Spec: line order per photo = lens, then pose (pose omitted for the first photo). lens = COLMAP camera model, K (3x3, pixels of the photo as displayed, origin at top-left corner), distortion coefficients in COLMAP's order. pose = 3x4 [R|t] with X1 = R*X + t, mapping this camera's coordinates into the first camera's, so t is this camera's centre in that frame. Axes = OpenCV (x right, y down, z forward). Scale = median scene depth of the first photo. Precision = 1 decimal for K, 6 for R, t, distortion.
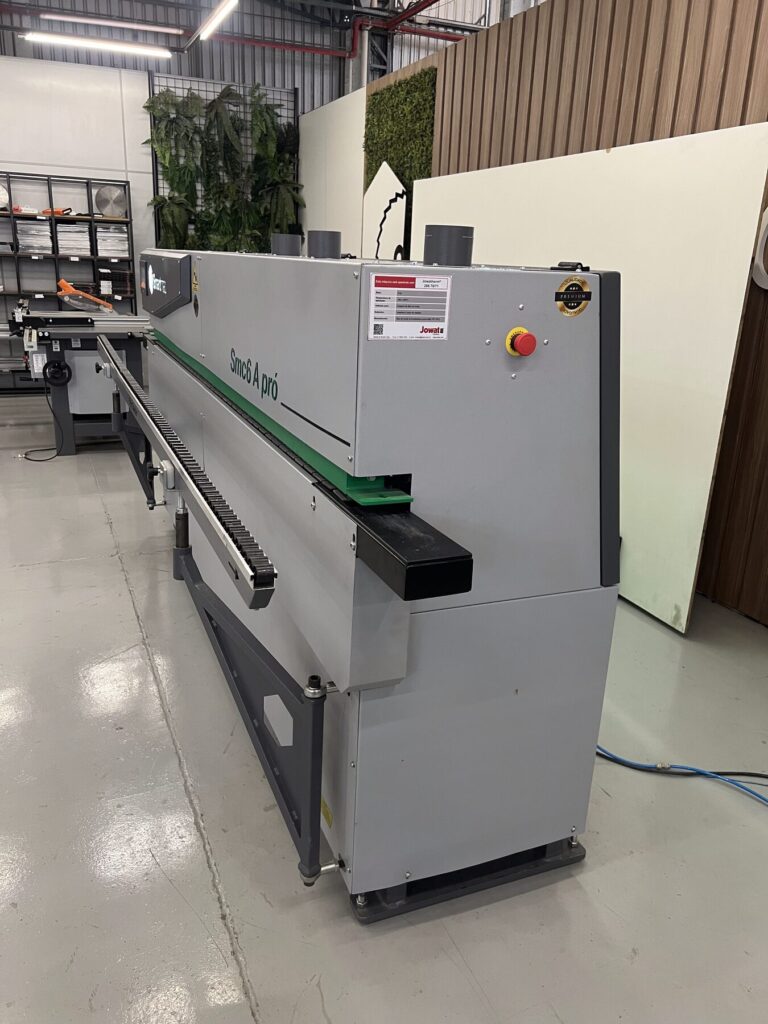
lens RADIAL K [[770.0, 0, 373.3], [0, 770.0, 498.1], [0, 0, 1]] dist [0.073964, -0.086886]
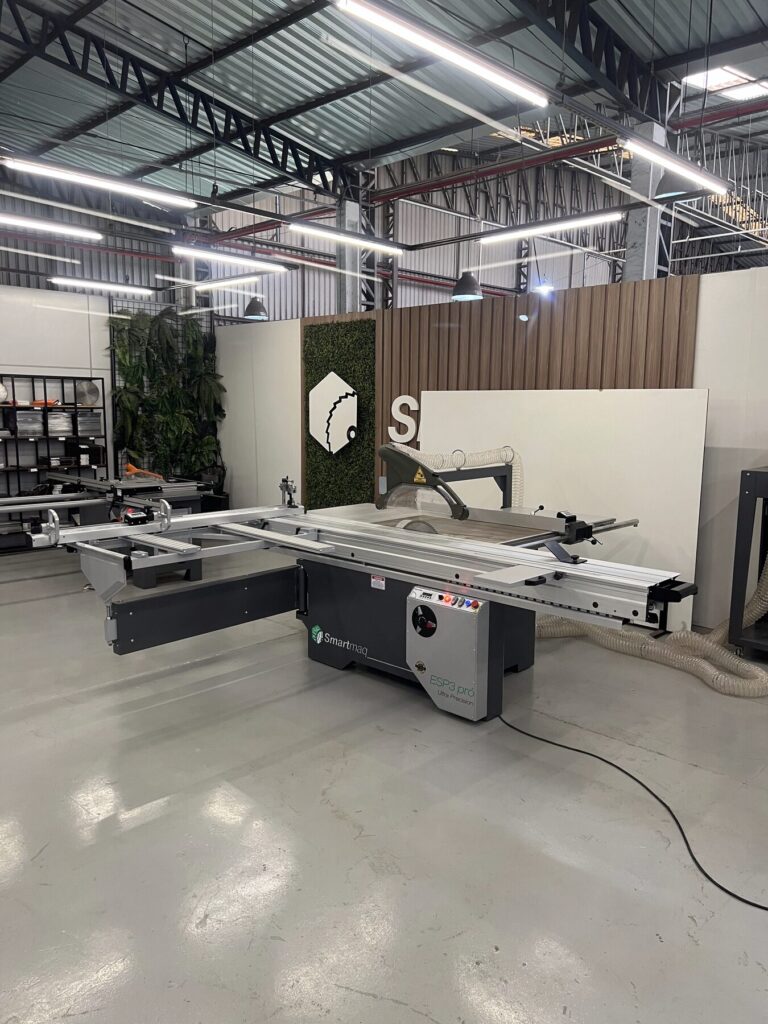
lens RADIAL K [[770.0, 0, 378.0], [0, 770.0, 506.2], [0, 0, 1]] dist [0.073964, -0.086886]
pose [[0.931528, -0.068186, 0.357219, -0.342120], [0.125277, 0.982311, -0.139182, 0.028795], [-0.341410, 0.174403, 0.923592, -0.267414]]
